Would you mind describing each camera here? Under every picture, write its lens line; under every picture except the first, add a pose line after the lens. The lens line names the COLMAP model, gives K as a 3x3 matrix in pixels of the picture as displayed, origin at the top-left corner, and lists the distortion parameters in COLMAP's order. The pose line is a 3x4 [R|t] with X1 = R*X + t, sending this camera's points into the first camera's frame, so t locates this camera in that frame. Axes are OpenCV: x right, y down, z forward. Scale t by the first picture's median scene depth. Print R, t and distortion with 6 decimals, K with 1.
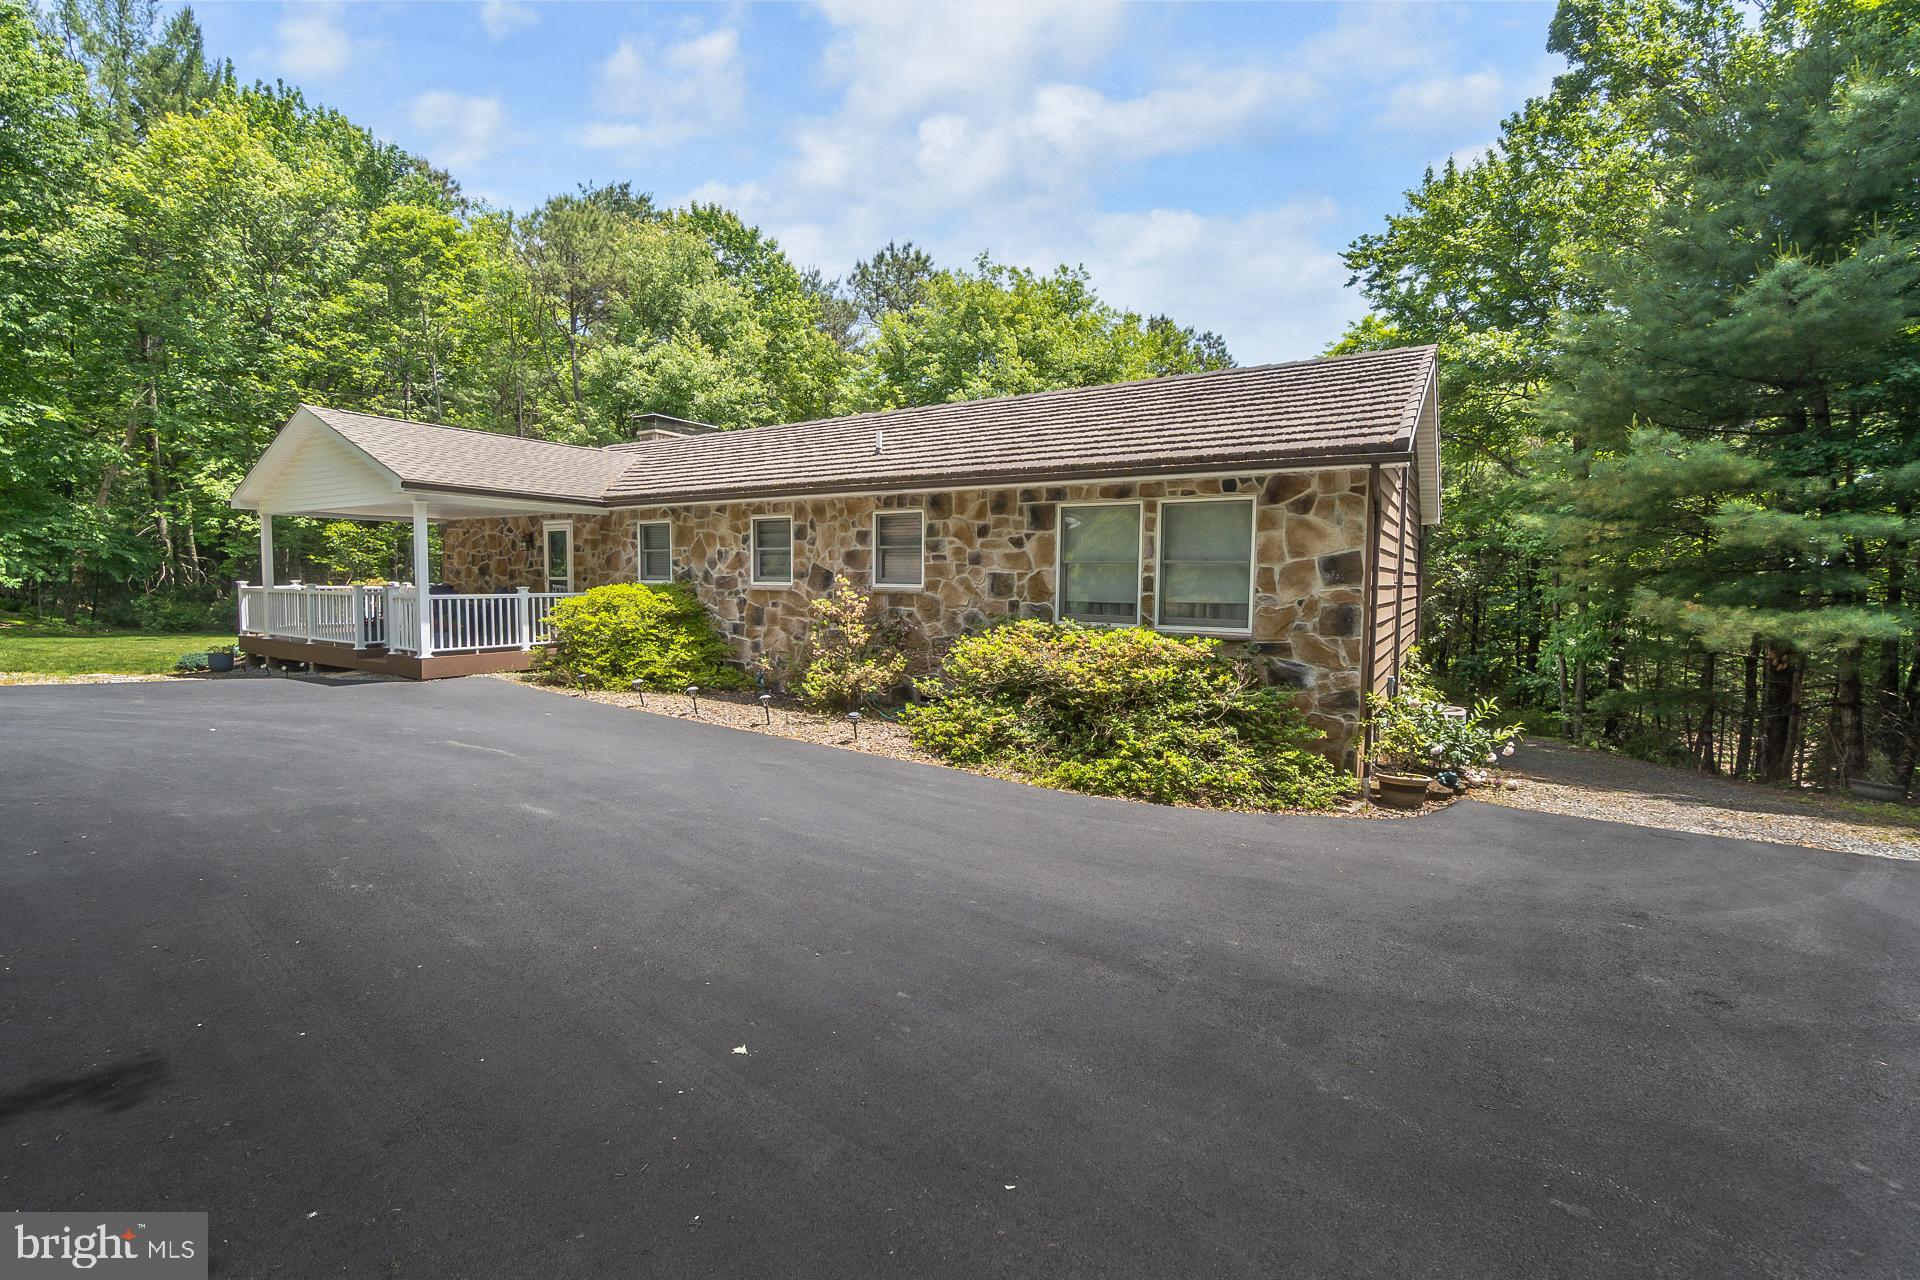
lens RADIAL K [[826.2, 0, 961.3], [0, 826.2, 631.8], [0, 0, 1]] dist [-0.008766, 0.000384]
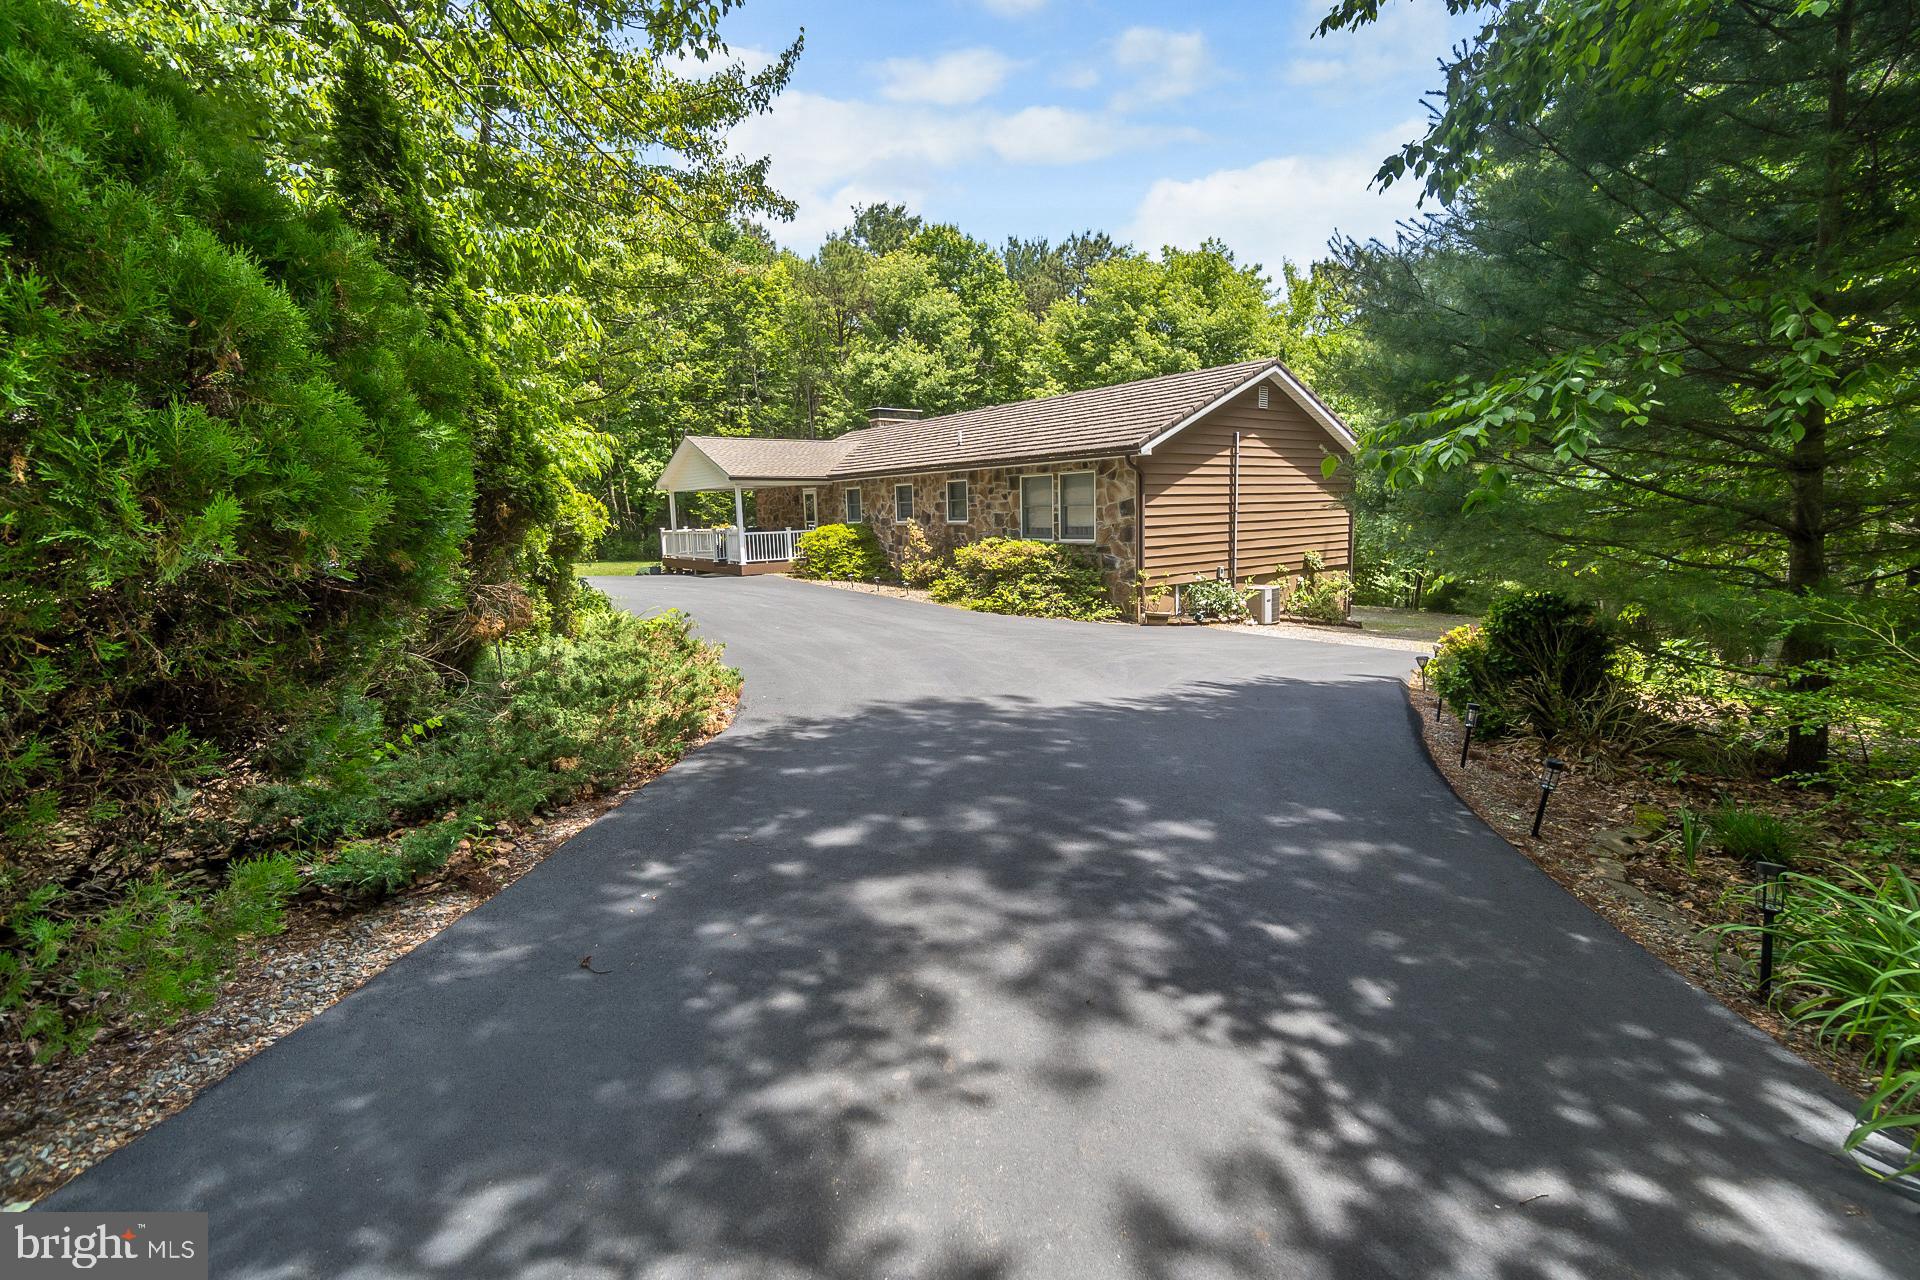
lens RADIAL K [[826.2, 0, 959.2], [0, 826.2, 630.9], [0, 0, 1]] dist [-0.008766, 0.000384]
pose [[0.937368, 0.015245, -0.348007, 0.501187], [0.014166, 0.996547, 0.081812, 0.032672], [0.348052, -0.081618, 0.933915, -0.649830]]
